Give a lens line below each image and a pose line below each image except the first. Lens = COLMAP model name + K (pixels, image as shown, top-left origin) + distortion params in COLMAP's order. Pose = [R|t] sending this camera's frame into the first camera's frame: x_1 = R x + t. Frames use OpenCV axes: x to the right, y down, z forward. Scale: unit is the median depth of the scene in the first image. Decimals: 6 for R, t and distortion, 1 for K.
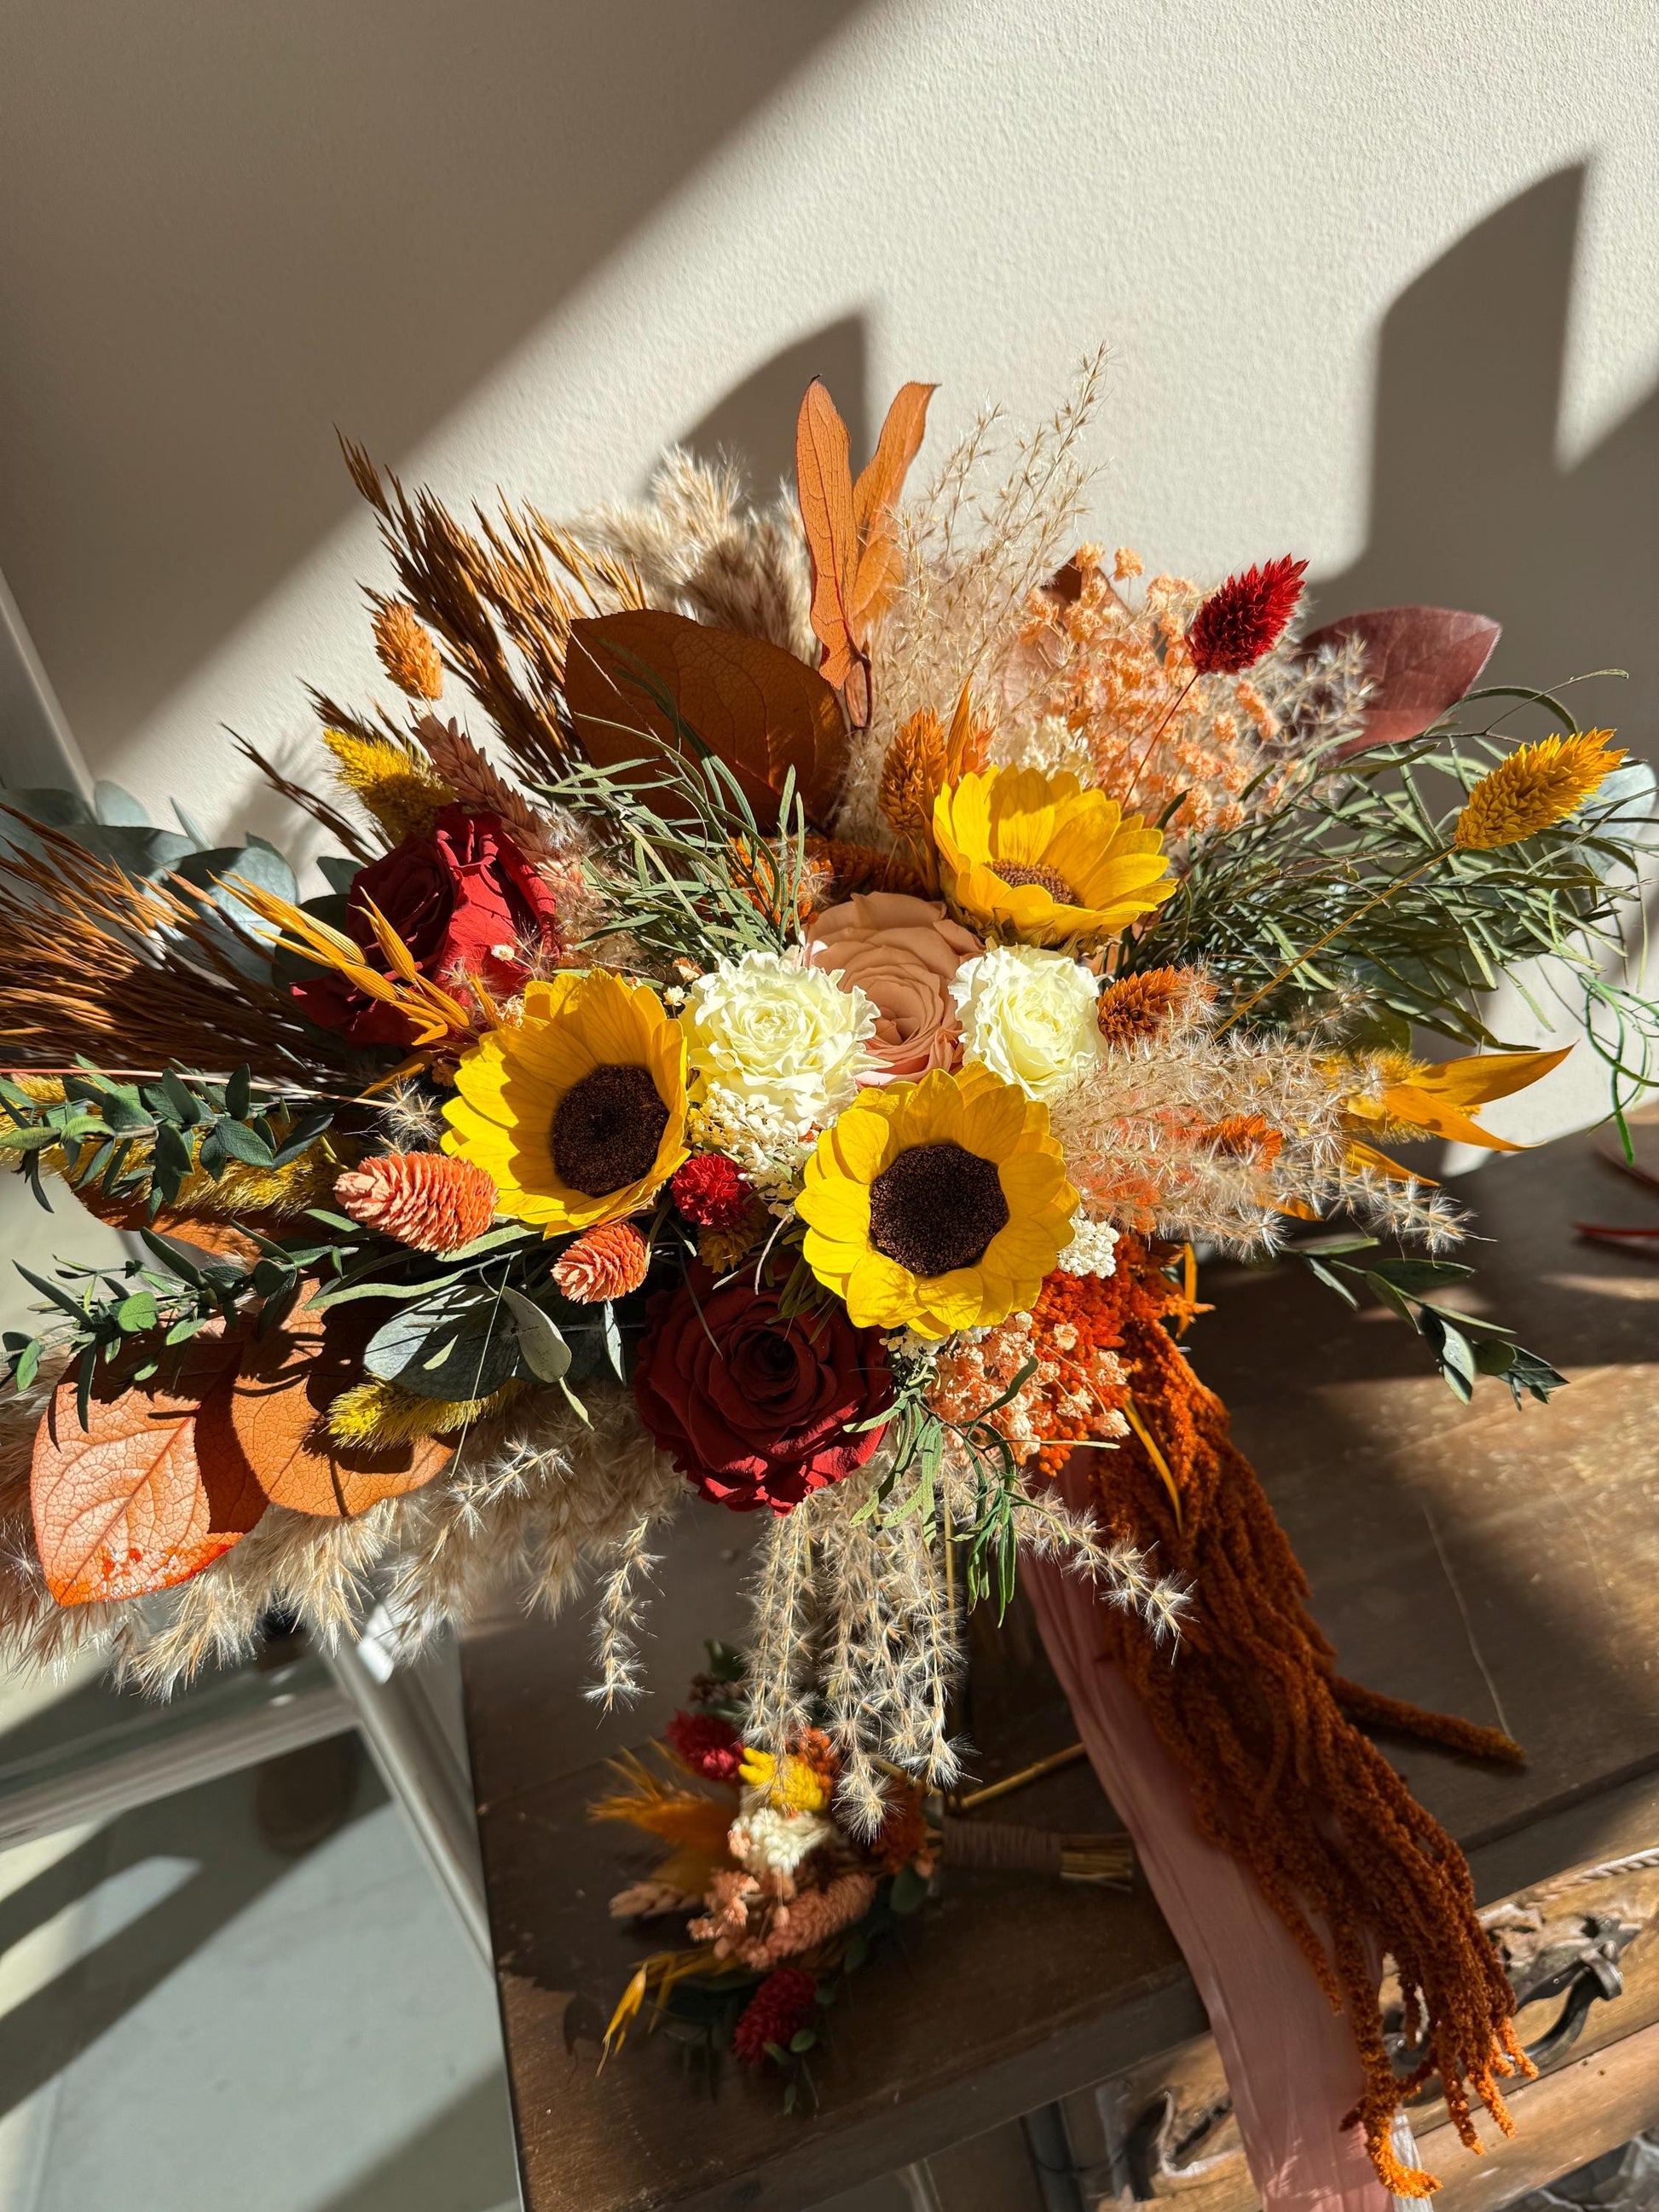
lens RADIAL K [[1562.1, 0, 826.0], [0, 1562.1, 1115.2], [0, 0, 1]] dist [-0.087199, 0.033339]
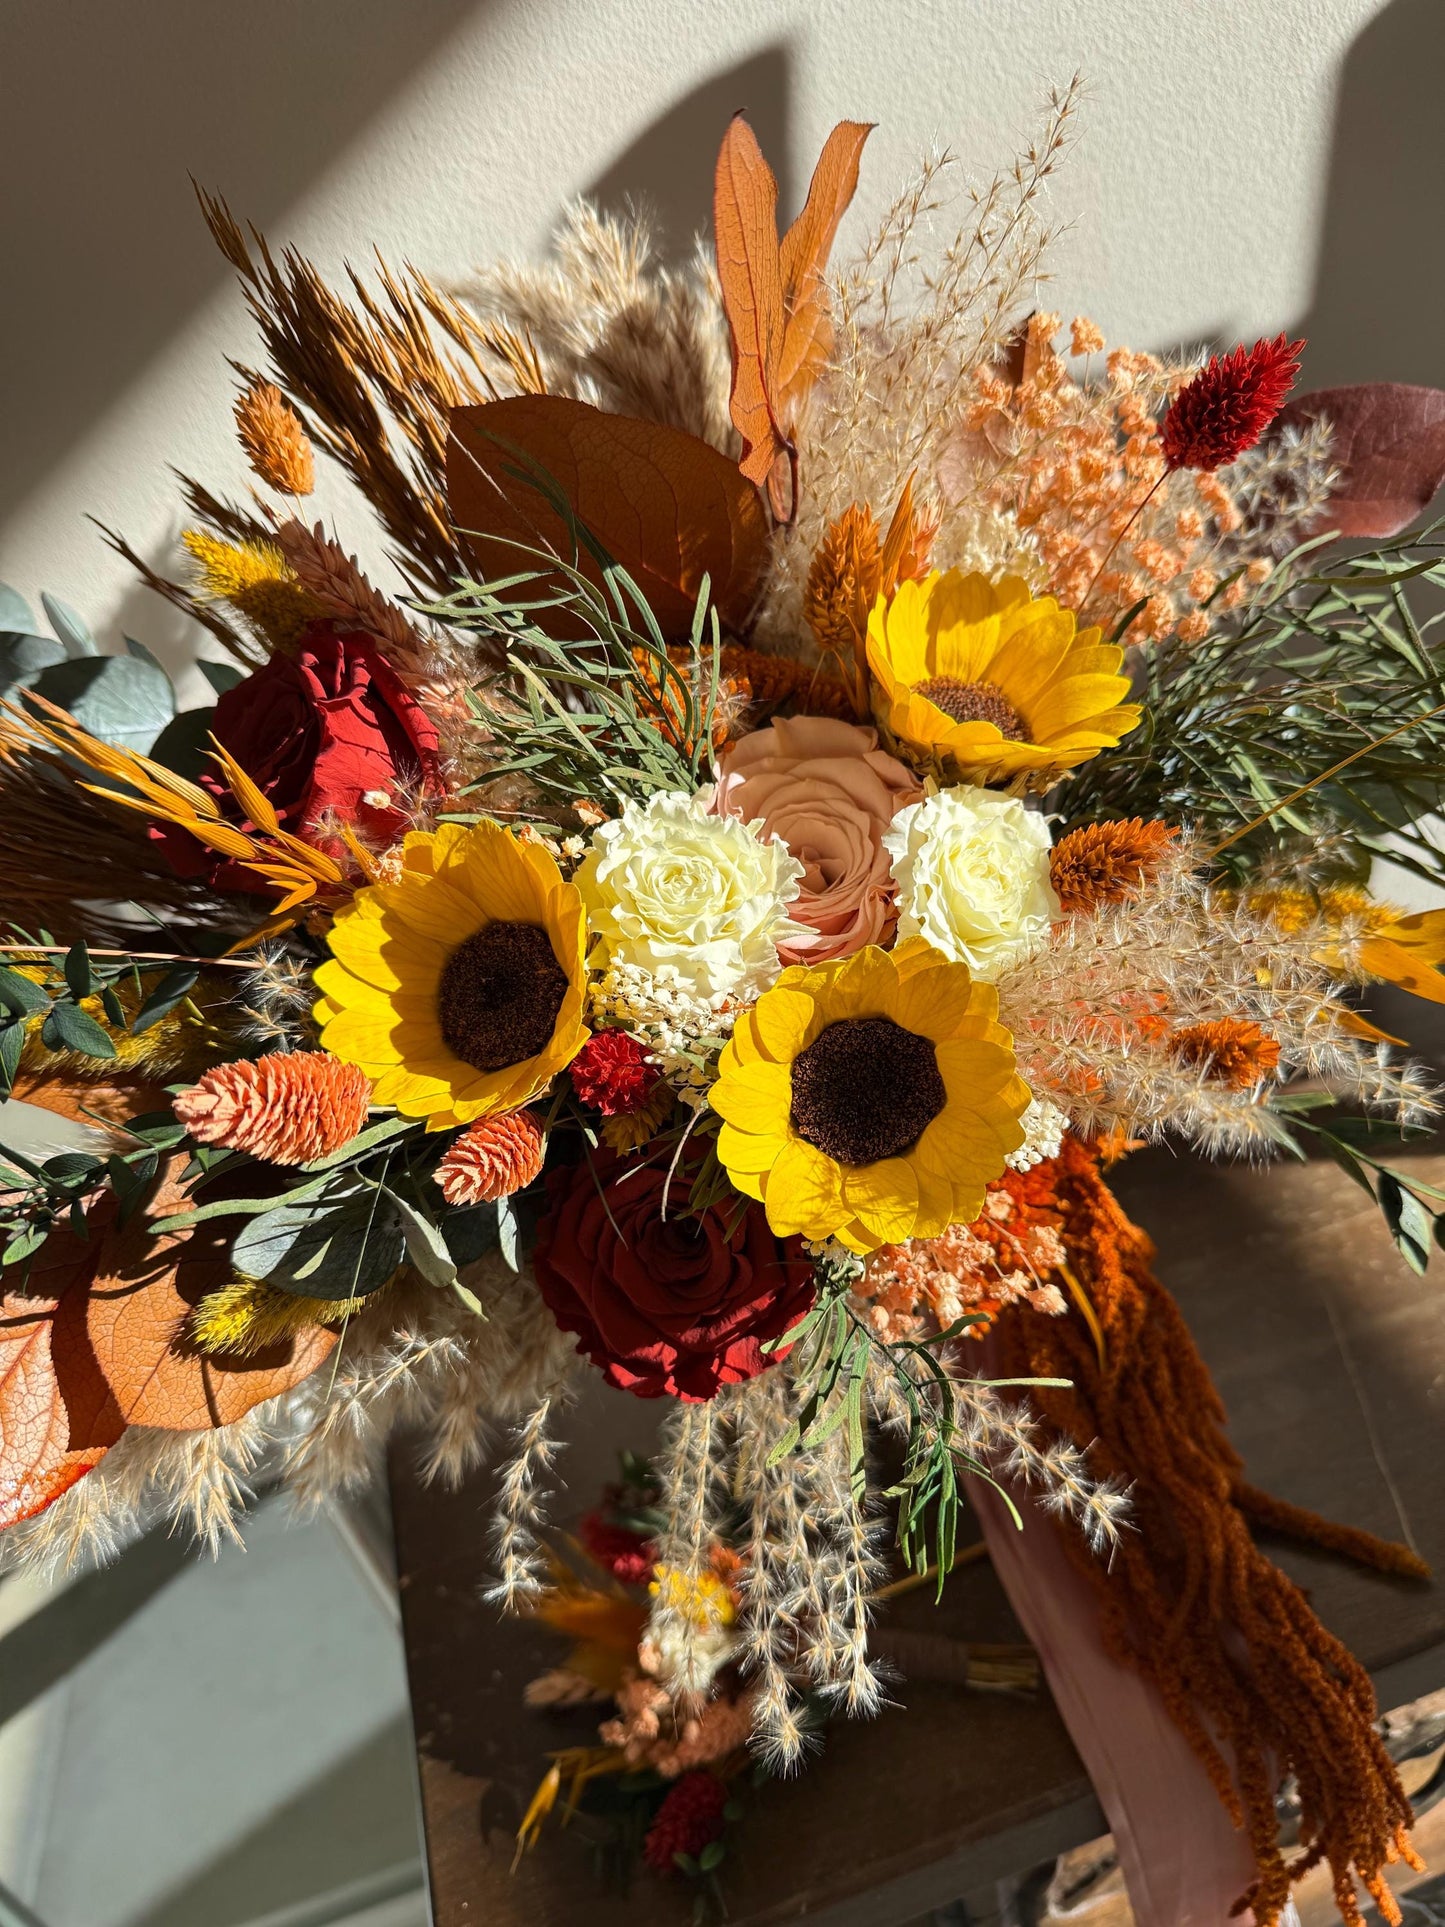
lens RADIAL K [[1360.7, 0, 717.1], [0, 1360.7, 964.4], [0, 0, 1]] dist [-0.087199, 0.033339]
pose [[0.999896, 0.006392, -0.012894, -0.004545], [-0.004873, 0.993408, 0.114531, -0.091006], [0.013541, -0.114456, 0.993336, 0.210250]]
